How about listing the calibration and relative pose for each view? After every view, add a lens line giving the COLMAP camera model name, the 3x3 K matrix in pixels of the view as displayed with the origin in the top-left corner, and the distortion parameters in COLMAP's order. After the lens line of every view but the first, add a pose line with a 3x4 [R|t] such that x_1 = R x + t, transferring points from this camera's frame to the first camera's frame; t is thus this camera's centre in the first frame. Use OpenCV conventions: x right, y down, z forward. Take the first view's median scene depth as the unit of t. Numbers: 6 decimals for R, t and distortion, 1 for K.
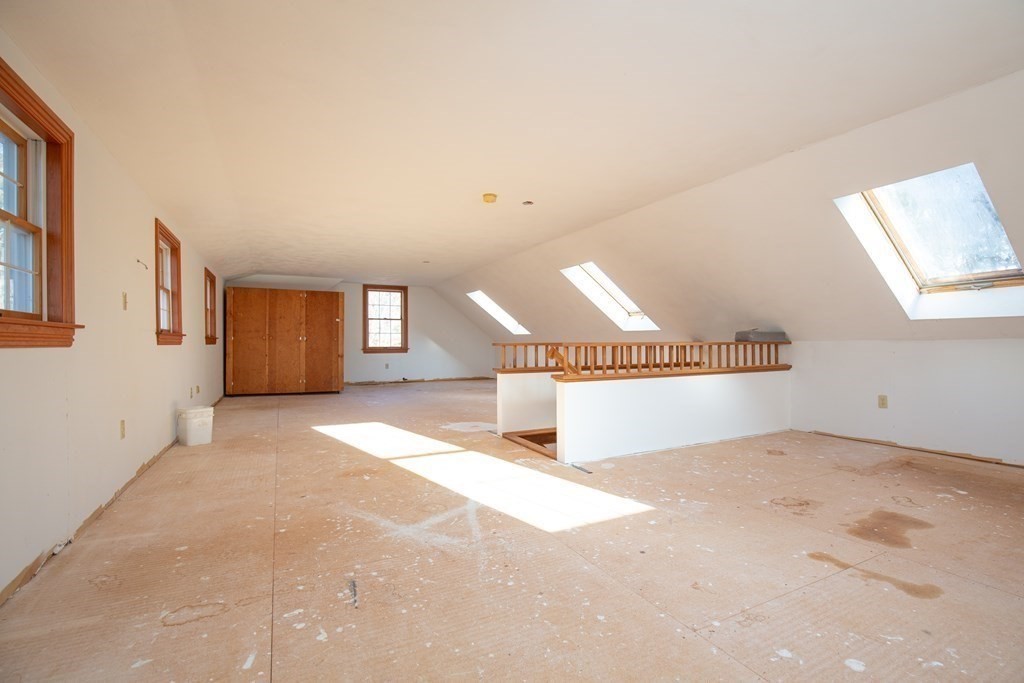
lens RADIAL K [[466.1, 0, 512.6], [0, 466.1, 344.5], [0, 0, 1]] dist [-0.026147, 0.000515]
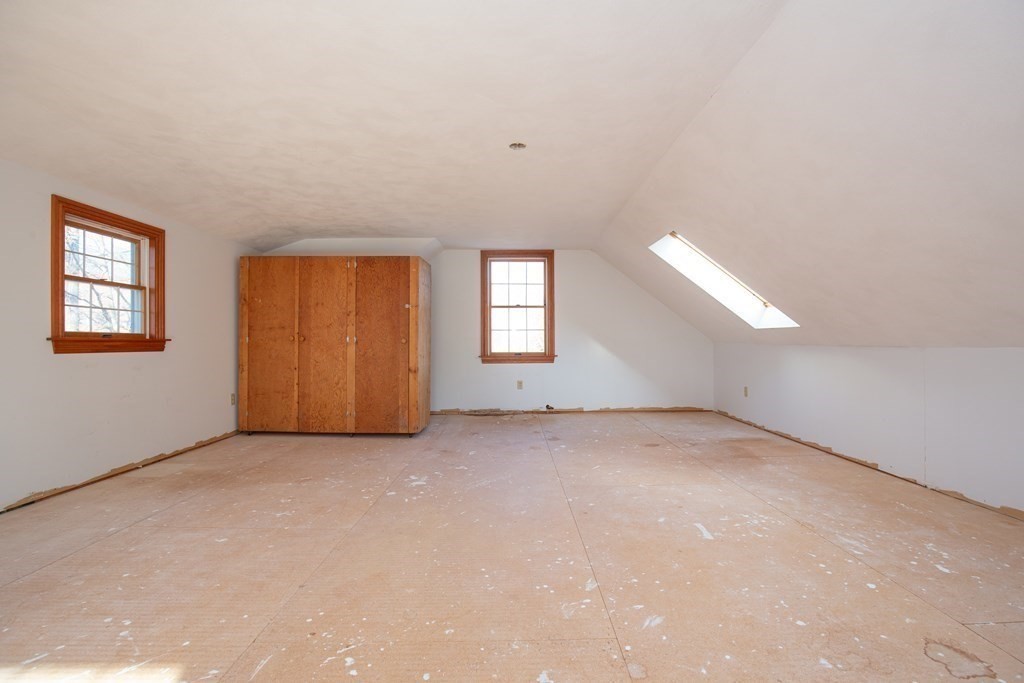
lens RADIAL K [[466.1, 0, 528.2], [0, 466.1, 344.3], [0, 0, 1]] dist [-0.026147, 0.000515]
pose [[0.904592, -0.001072, -0.426276, -0.004833], [0.000813, 0.999999, -0.000791, -0.005431], [0.426277, 0.000369, 0.904593, 0.491036]]
